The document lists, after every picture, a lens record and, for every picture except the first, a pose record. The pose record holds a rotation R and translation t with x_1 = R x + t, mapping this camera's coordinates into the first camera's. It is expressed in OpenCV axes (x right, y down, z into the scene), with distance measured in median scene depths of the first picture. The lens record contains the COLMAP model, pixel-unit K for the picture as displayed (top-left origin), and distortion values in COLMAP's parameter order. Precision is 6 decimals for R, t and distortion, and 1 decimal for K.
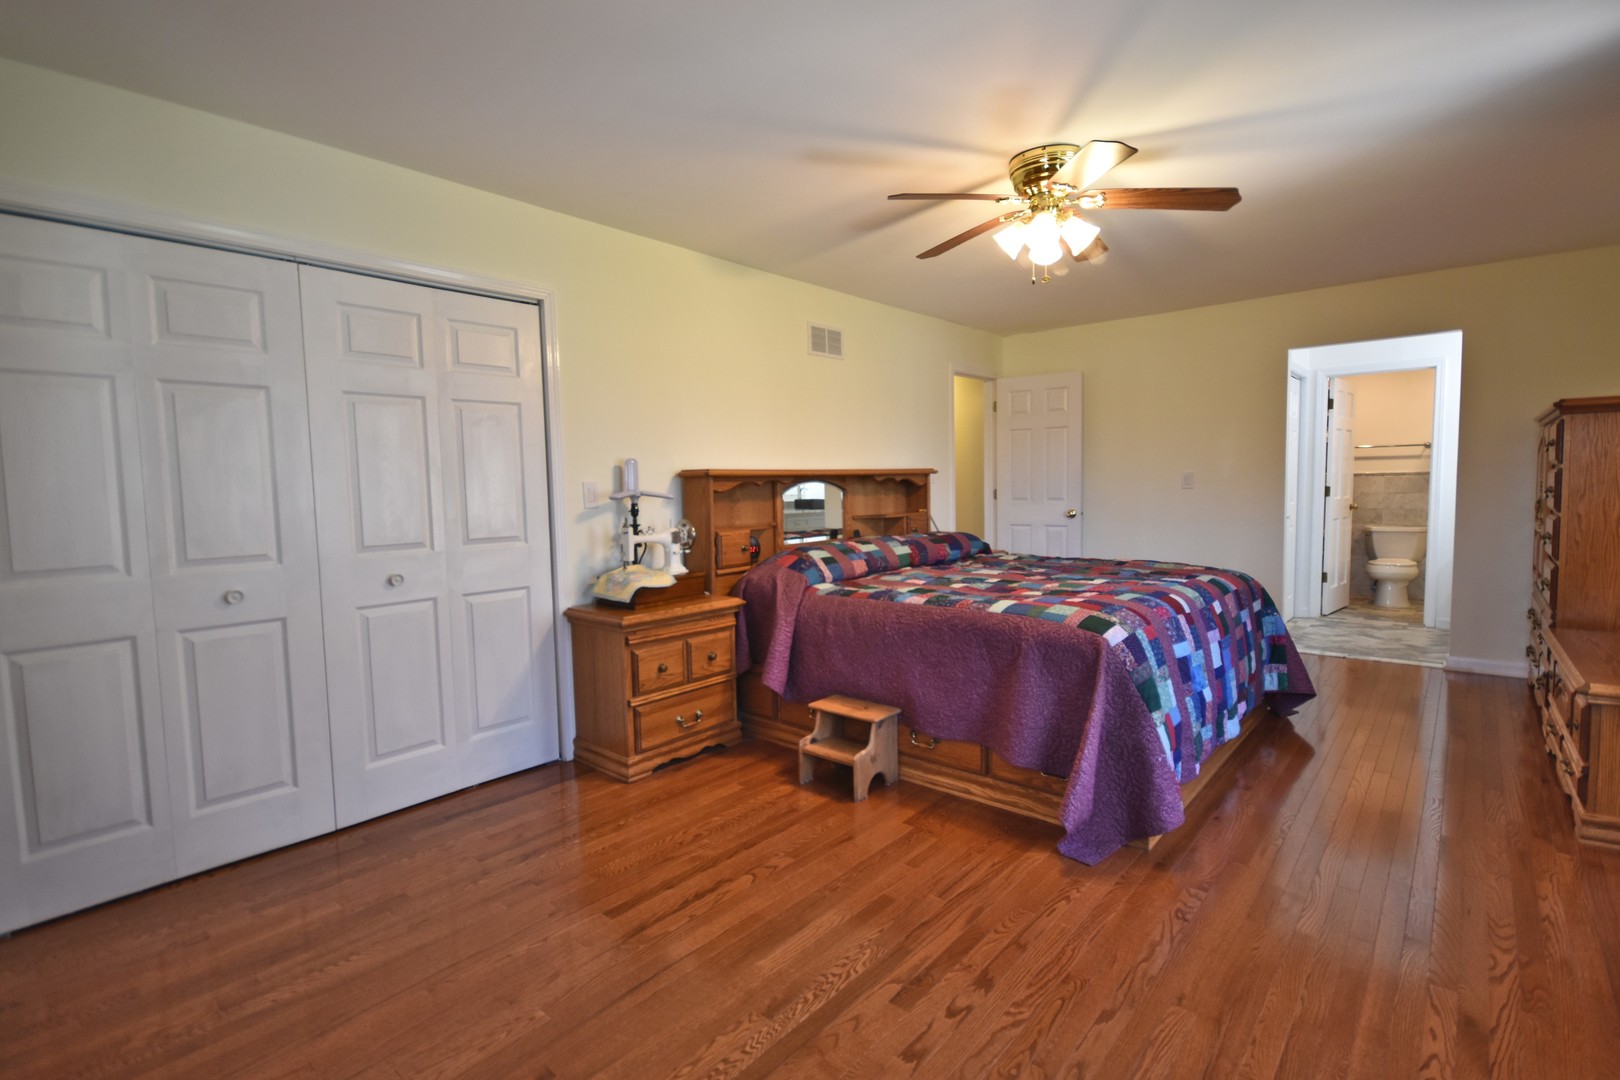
lens RADIAL K [[734.4, 0, 798.4], [0, 734.4, 541.4], [0, 0, 1]] dist [0.001358, 0.001224]
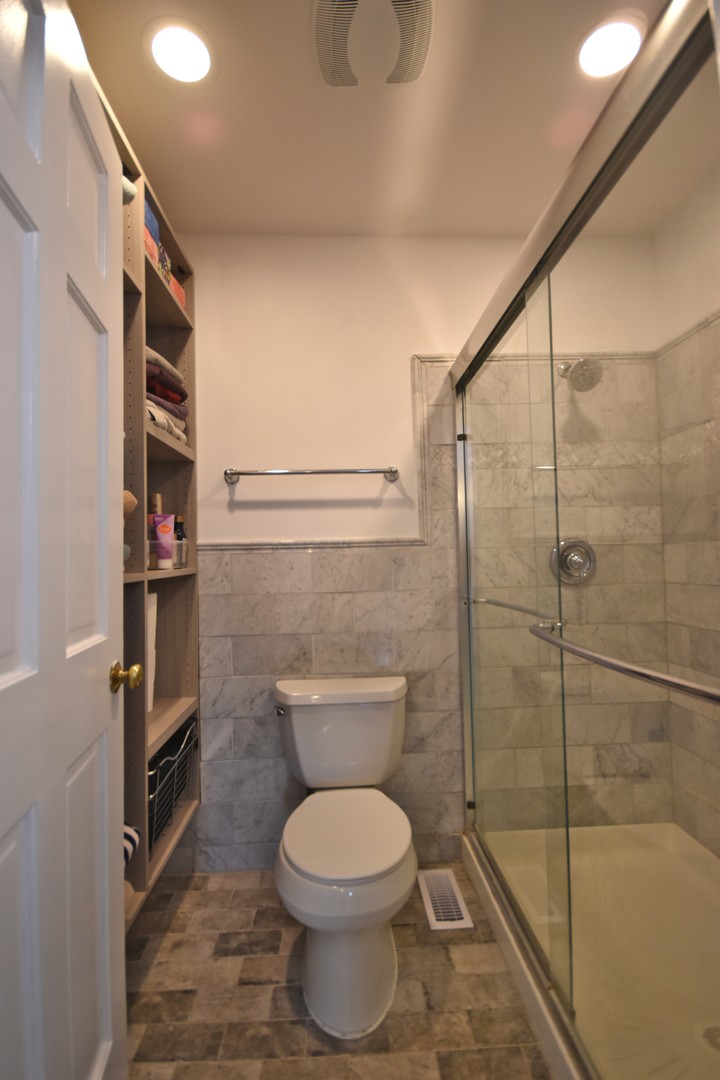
lens RADIAL K [[489.6, 0, 361.6], [0, 489.6, 547.1], [0, 0, 1]] dist [0.001358, 0.001224]
pose [[0.702200, 0.026301, 0.711494, 1.432115], [0.056691, 0.994079, -0.092698, -0.146114], [-0.709720, 0.105428, 0.696551, 1.814434]]
